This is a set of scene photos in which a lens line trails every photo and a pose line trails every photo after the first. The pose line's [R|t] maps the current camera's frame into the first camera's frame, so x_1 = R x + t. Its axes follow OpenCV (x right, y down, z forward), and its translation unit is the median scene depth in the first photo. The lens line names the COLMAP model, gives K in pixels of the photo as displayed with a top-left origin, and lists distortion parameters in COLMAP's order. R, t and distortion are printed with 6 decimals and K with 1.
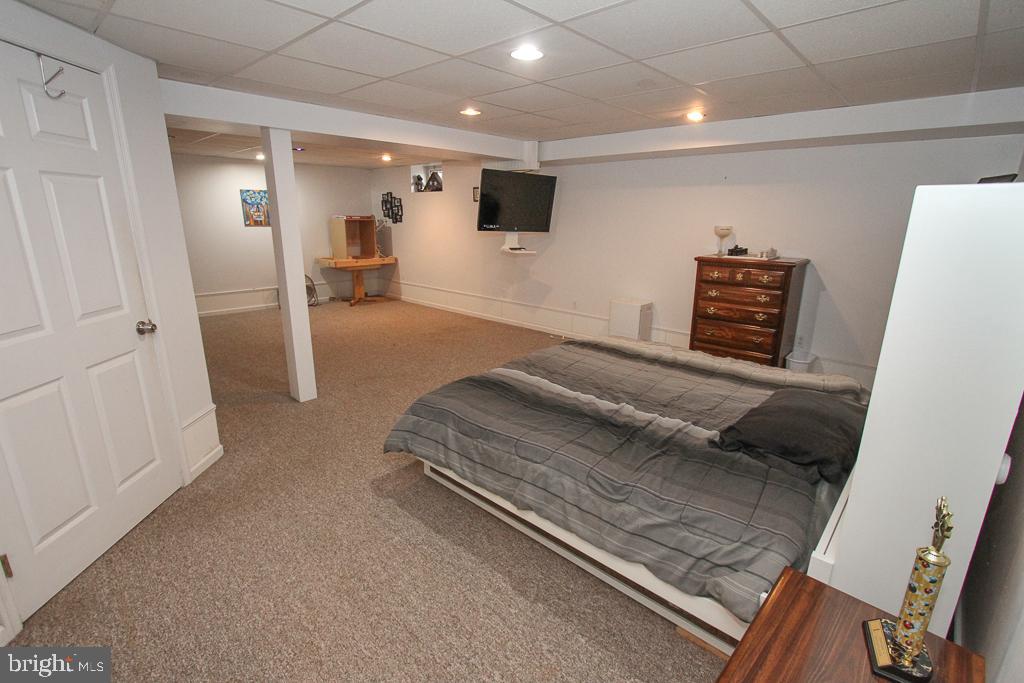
lens RADIAL K [[471.3, 0, 513.7], [0, 471.3, 346.0], [0, 0, 1]] dist [-0.015100, 0.000996]
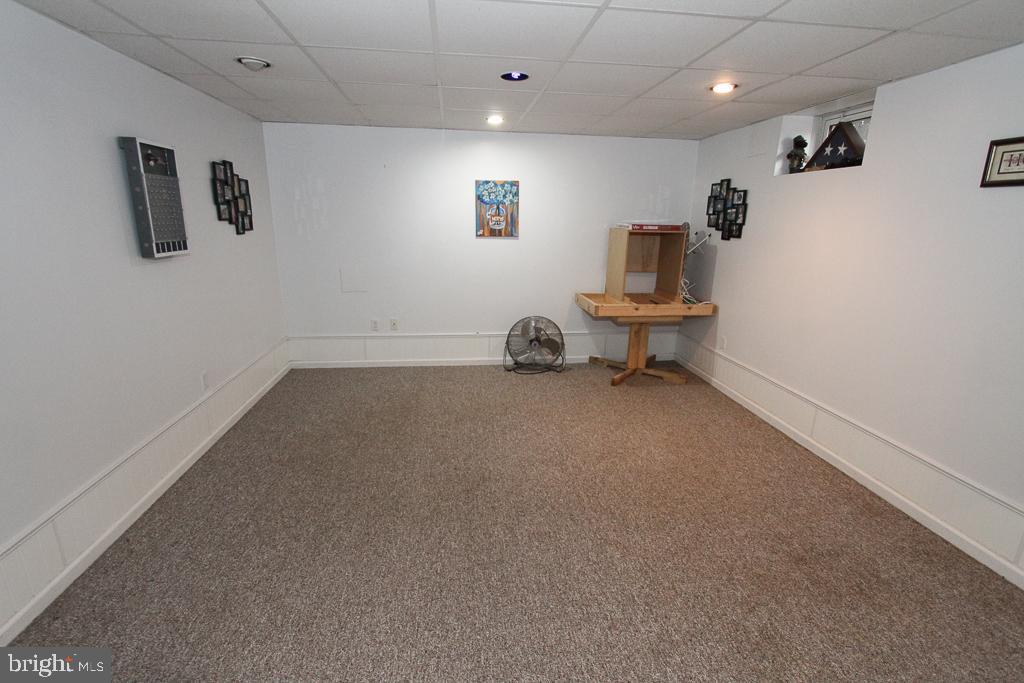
lens RADIAL K [[471.3, 0, 513.7], [0, 471.3, 346.0], [0, 0, 1]] dist [-0.015100, 0.000996]
pose [[0.773362, 0.167413, -0.611461, -0.102352], [-0.178650, 0.982965, 0.043175, -0.131884], [0.608273, 0.075847, 0.790095, 0.478593]]
